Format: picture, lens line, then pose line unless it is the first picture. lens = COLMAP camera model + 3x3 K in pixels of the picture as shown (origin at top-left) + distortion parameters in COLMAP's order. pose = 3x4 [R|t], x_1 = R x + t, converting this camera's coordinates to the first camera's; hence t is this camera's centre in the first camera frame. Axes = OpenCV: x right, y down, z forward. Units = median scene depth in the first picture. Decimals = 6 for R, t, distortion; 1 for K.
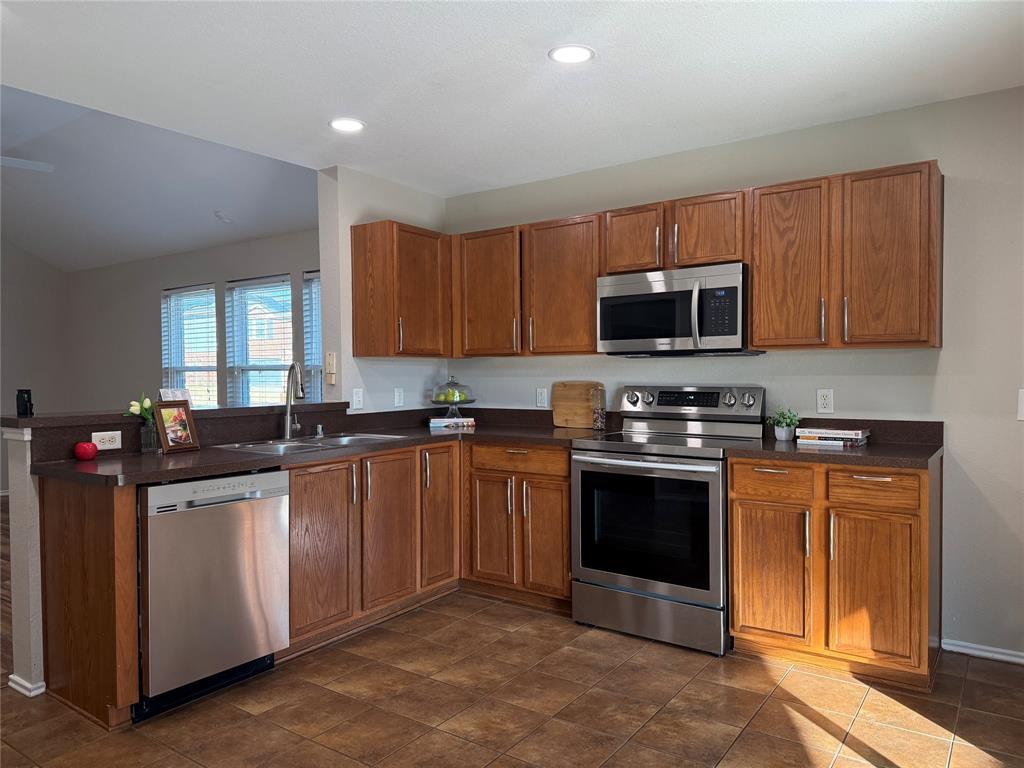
lens RADIAL K [[727.7, 0, 512.0], [0, 727.7, 384.0], [0, 0, 1]] dist [0.052667, -0.079889]
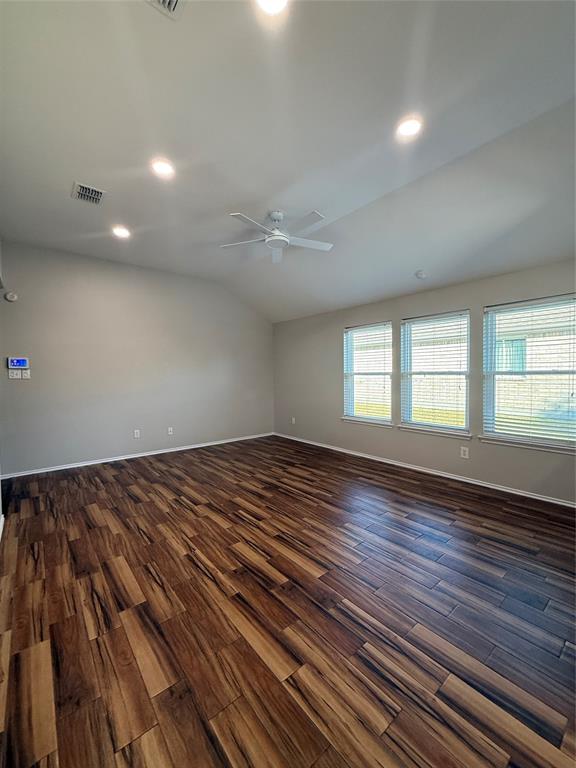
lens RADIAL K [[309.3, 0, 287.9], [0, 309.3, 381.5], [0, 0, 1]] dist [-0.011979, 0.000060]
pose [[0.965171, 0.005942, -0.261554, -1.044634], [-0.005370, 0.999981, 0.002905, -0.009436], [0.261566, -0.001400, 0.965185, 0.654321]]
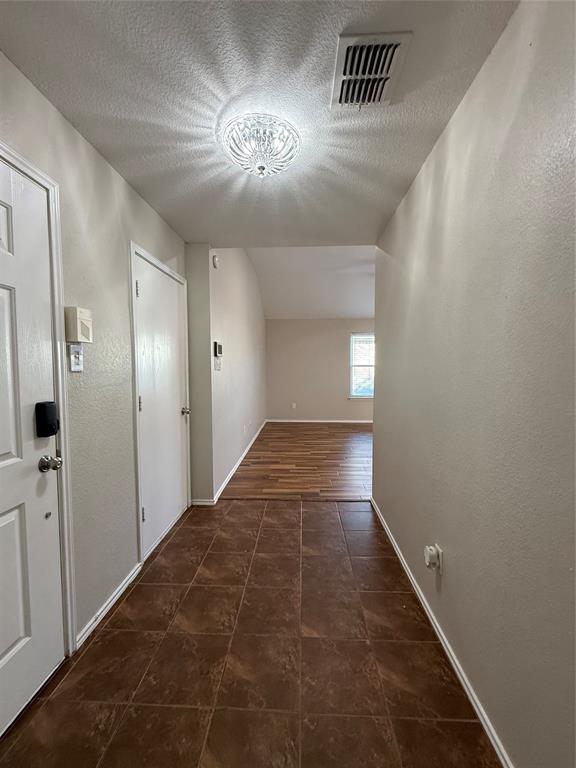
lens RADIAL K [[309.3, 0, 287.9], [0, 309.3, 381.5], [0, 0, 1]] dist [-0.011979, 0.000060]
pose [[0.839380, -0.020618, 0.543155, -3.068136], [0.011239, 0.999725, 0.020582, 0.020485], [-0.543430, -0.011171, 0.839380, 0.662623]]
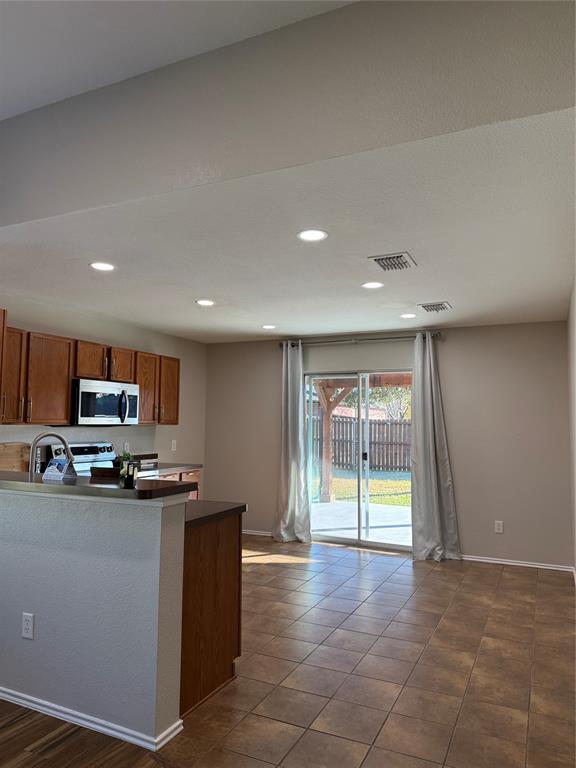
lens RADIAL K [[545.8, 0, 288.0], [0, 545.8, 384.0], [0, 0, 1]] dist [0.052667, -0.079889]
pose [[-0.179620, 0.079826, 0.980492, -1.546650], [0.014978, 0.996809, -0.078411, -0.037900], [-0.983622, 0.000601, -0.180243, 0.976521]]
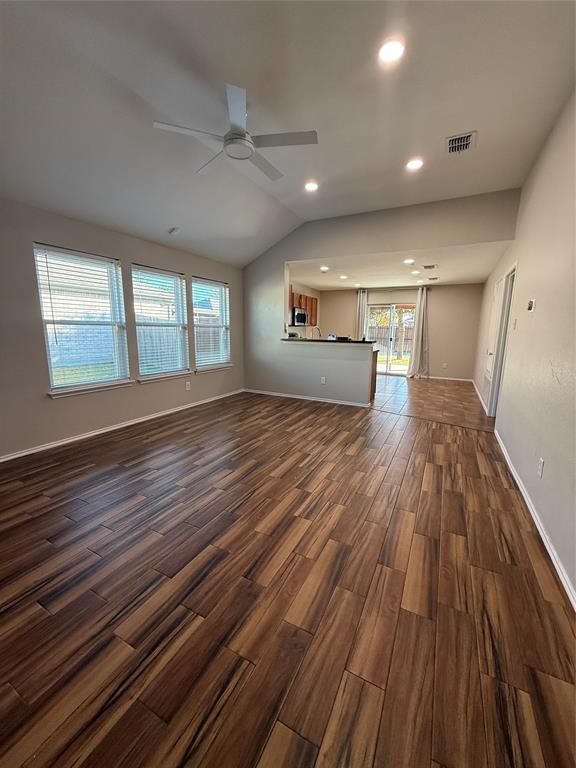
lens RADIAL K [[309.3, 0, 287.9], [0, 309.3, 381.5], [0, 0, 1]] dist [-0.011979, 0.000060]
pose [[-0.136496, -0.158403, 0.977894, -2.466282], [0.013051, 0.986760, 0.161660, -0.003593], [-0.990555, 0.034829, -0.132622, 1.830886]]
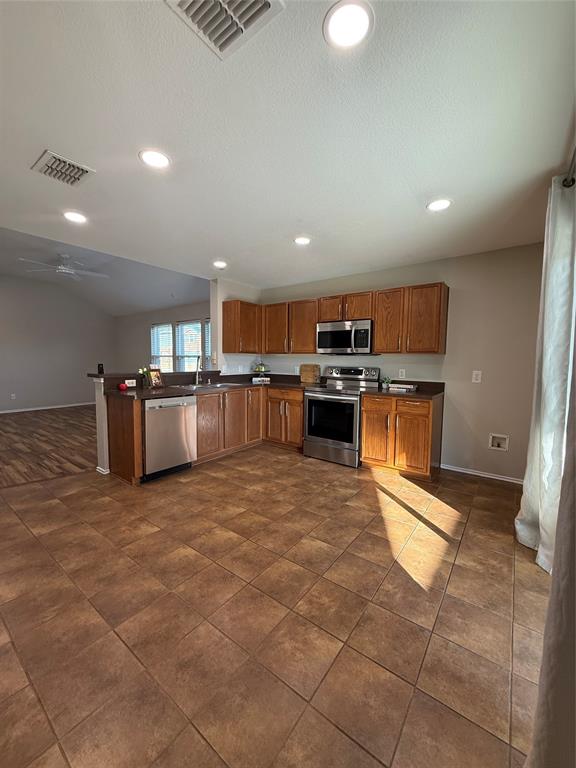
lens RADIAL K [[309.3, 0, 287.9], [0, 309.3, 381.5], [0, 0, 1]] dist [-0.011979, 0.000060]
pose [[0.999360, 0.020139, -0.029560, 0.057109], [-0.018458, 0.998257, 0.056060, -0.003536], [0.030638, -0.055479, 0.997990, -0.108274]]
